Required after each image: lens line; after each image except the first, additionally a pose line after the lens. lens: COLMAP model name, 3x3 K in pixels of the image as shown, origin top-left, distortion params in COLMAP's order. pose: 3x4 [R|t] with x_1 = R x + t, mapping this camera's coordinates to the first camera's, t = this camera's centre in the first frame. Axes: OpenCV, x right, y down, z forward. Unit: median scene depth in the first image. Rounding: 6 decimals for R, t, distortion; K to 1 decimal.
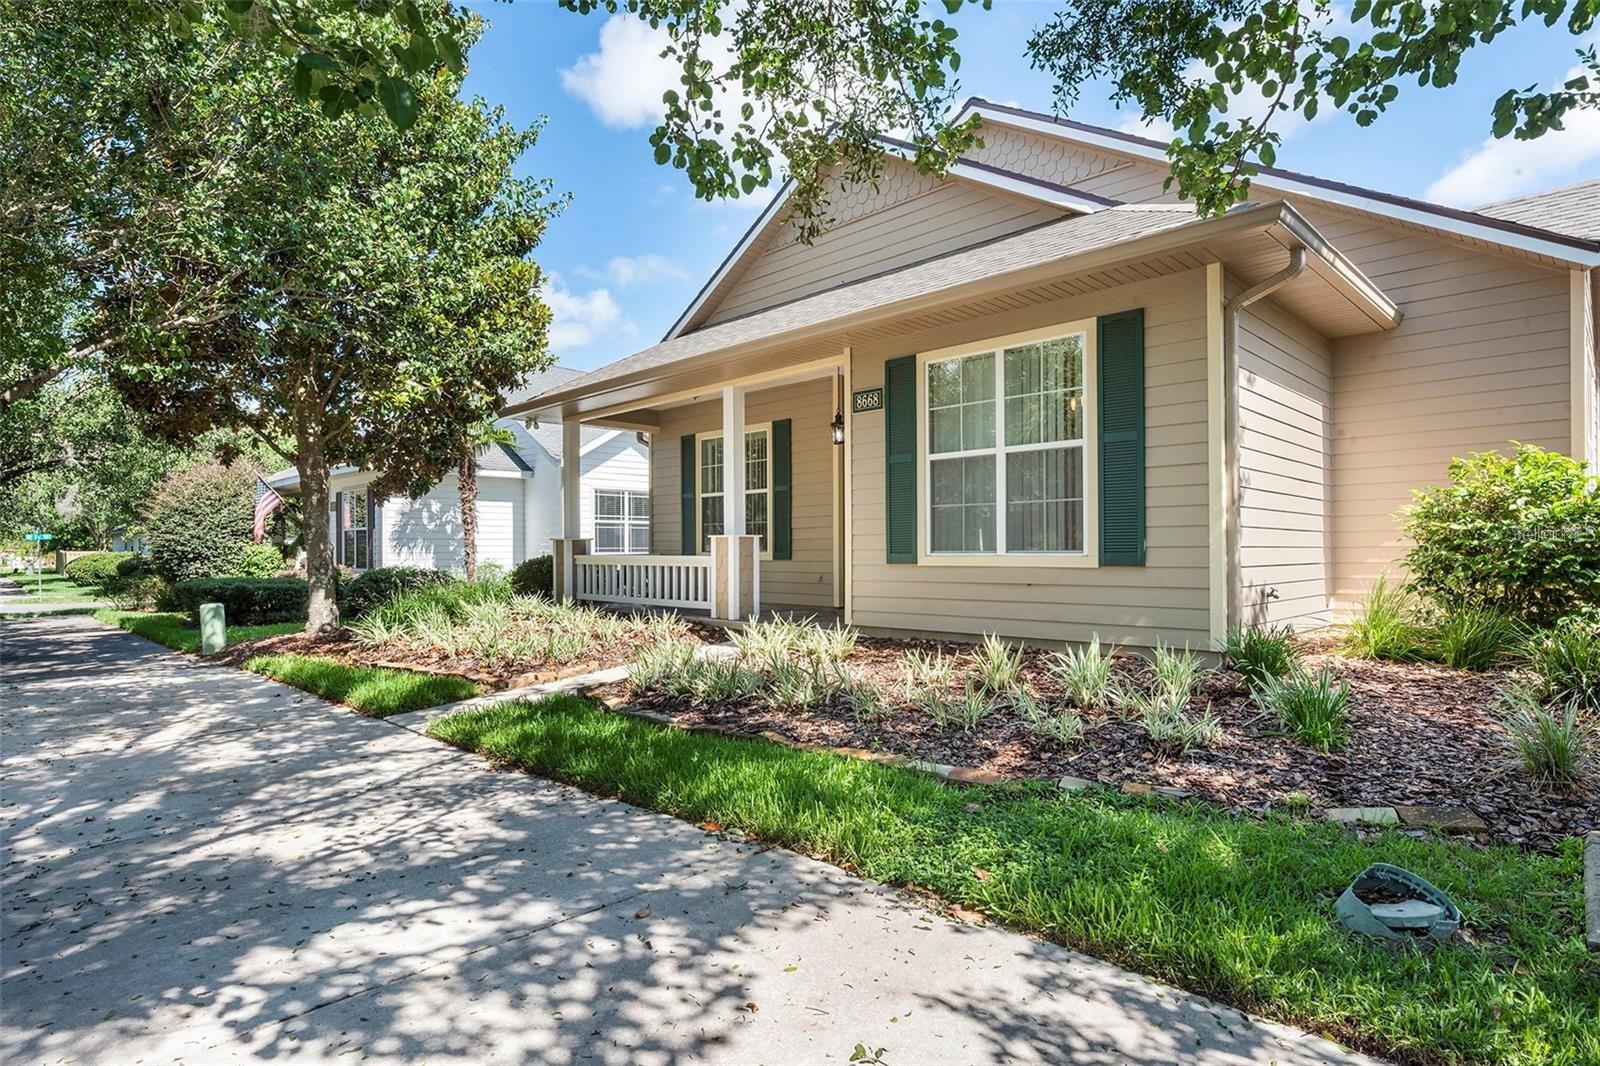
lens RADIAL K [[838.9, 0, 789.0], [0, 838.9, 543.7], [0, 0, 1]] dist [-0.006563, 0.000288]
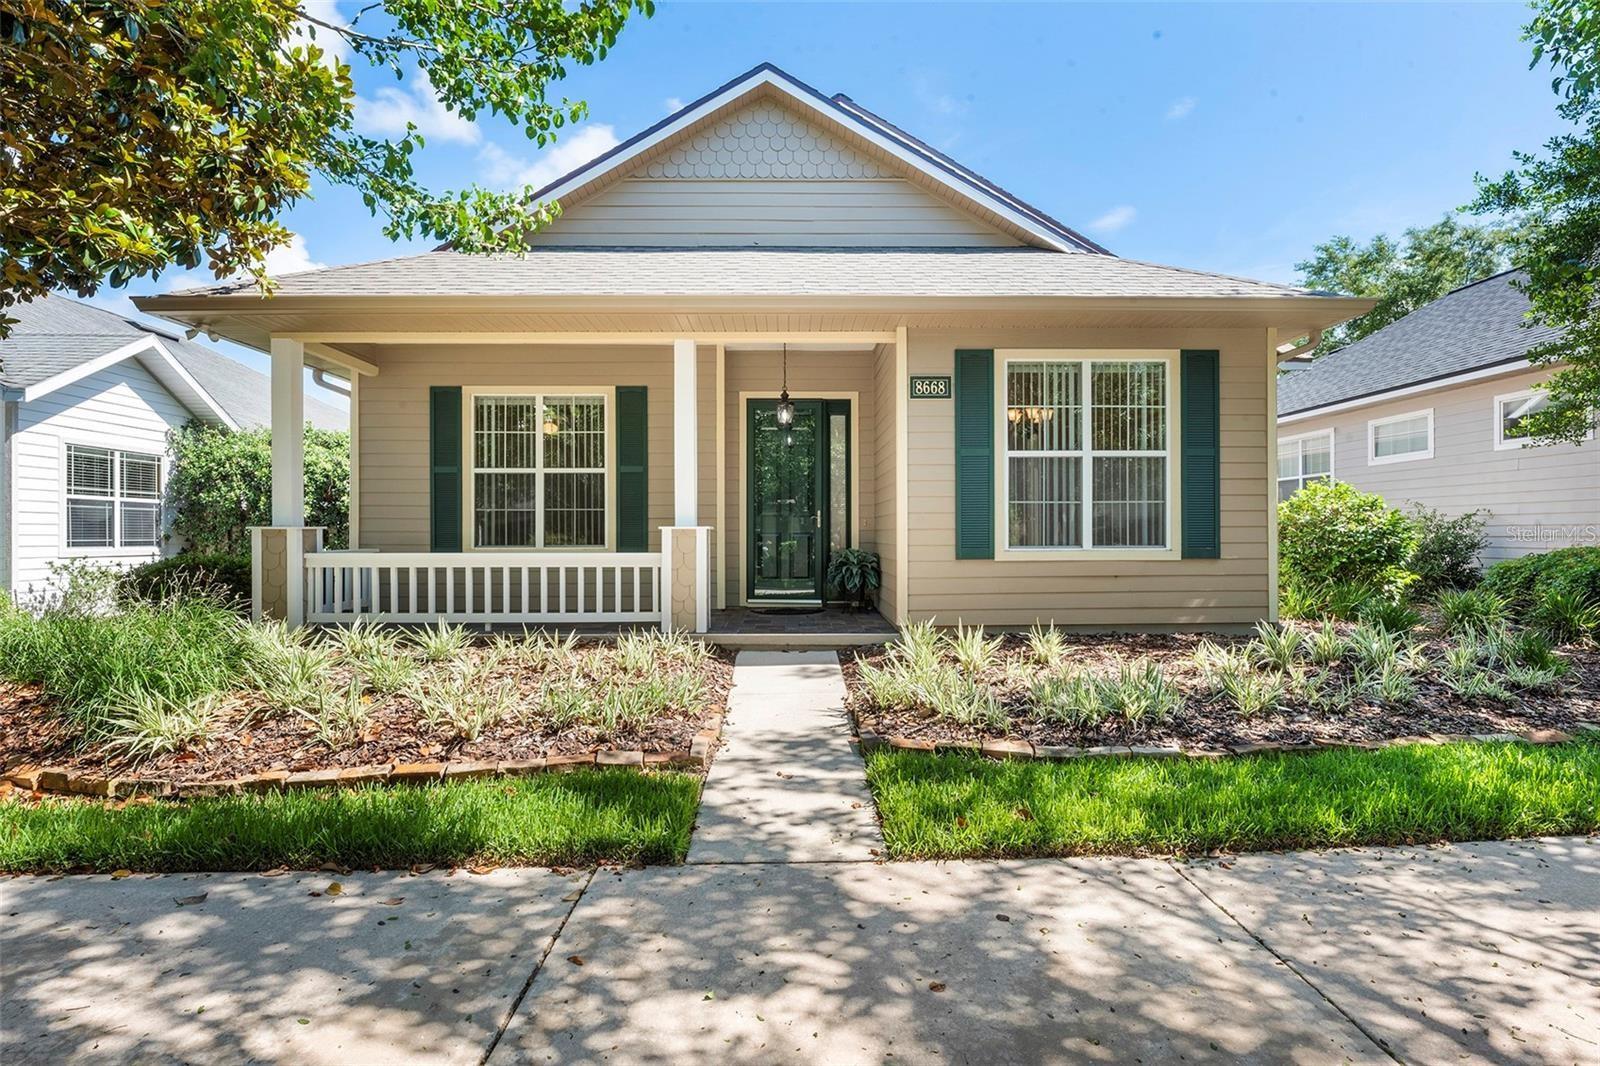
lens RADIAL K [[807.2, 0, 802.2], [0, 807.2, 532.4], [0, 0, 1]] dist [0.006695, -0.001473]
pose [[0.691503, 0.004947, 0.722356, -0.757397], [-0.004525, 0.999987, -0.002516, -0.004886], [-0.722359, -0.001529, 0.691516, 0.541659]]
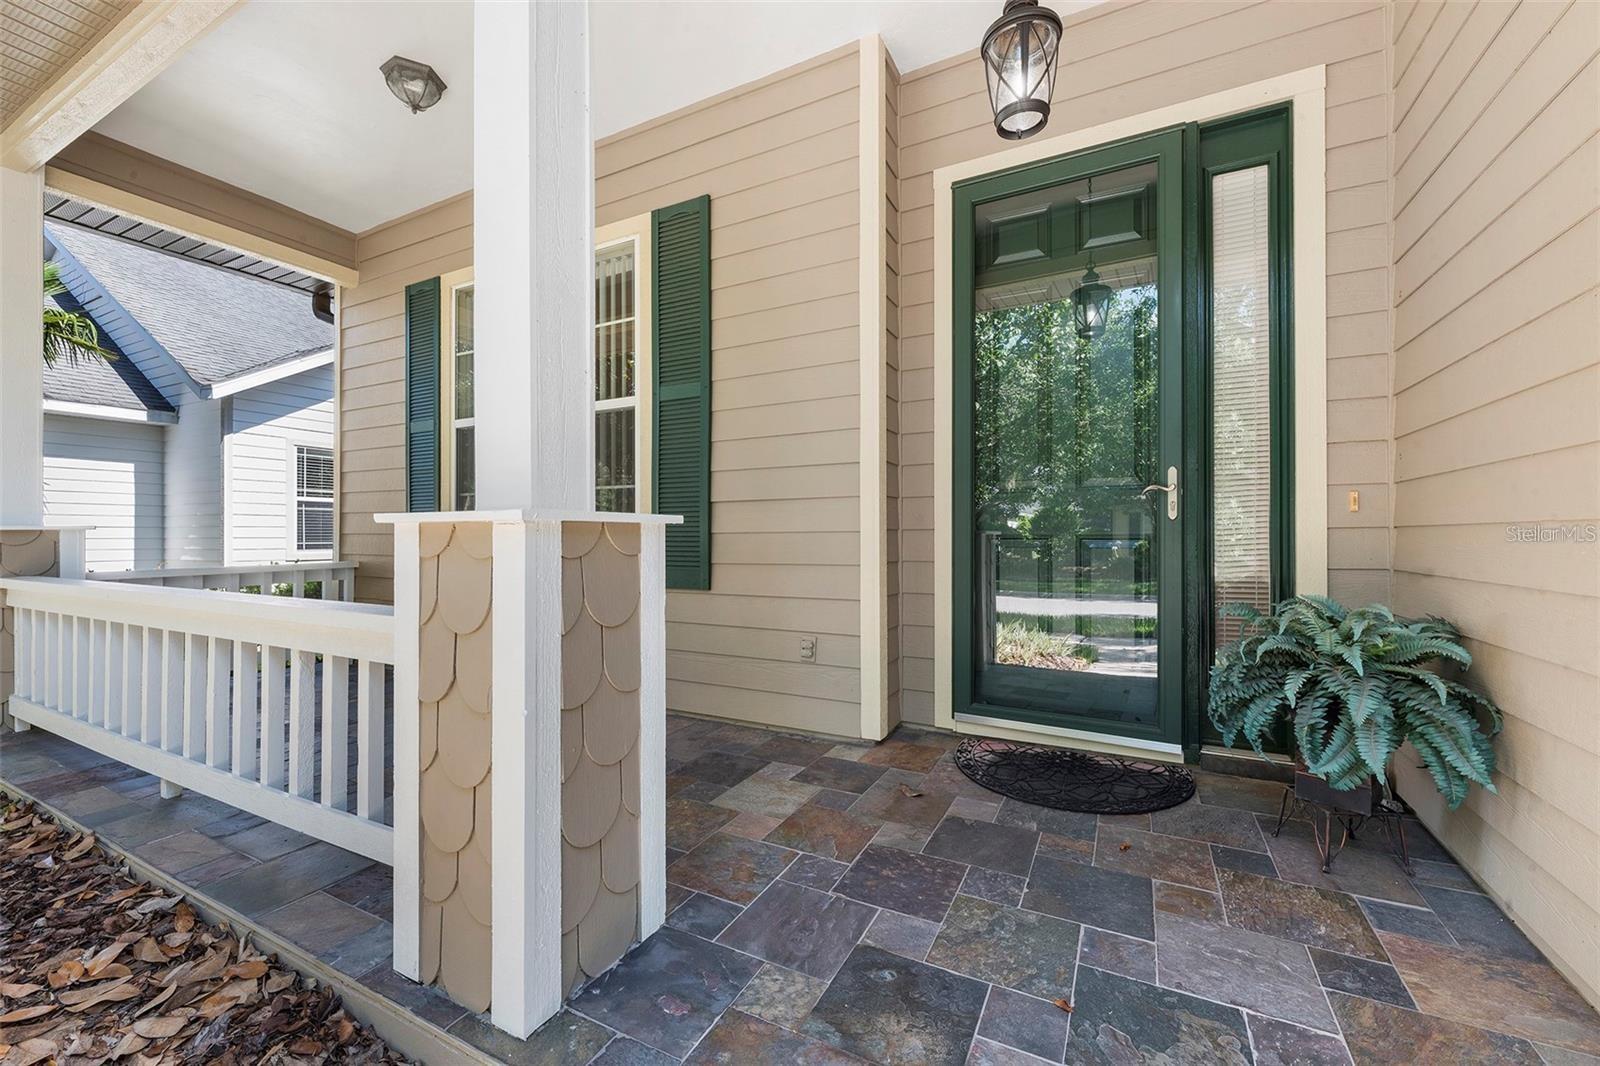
lens RADIAL K [[653.1, 0, 788.1], [0, 653.1, 532.5], [0, 0, 1]] dist [0.000874, -0.000581]
pose [[0.956517, 0.005317, 0.291629, -0.075996], [-0.004328, 0.999982, -0.004034, -0.006069], [-0.291645, 0.002597, 0.956523, 1.168118]]
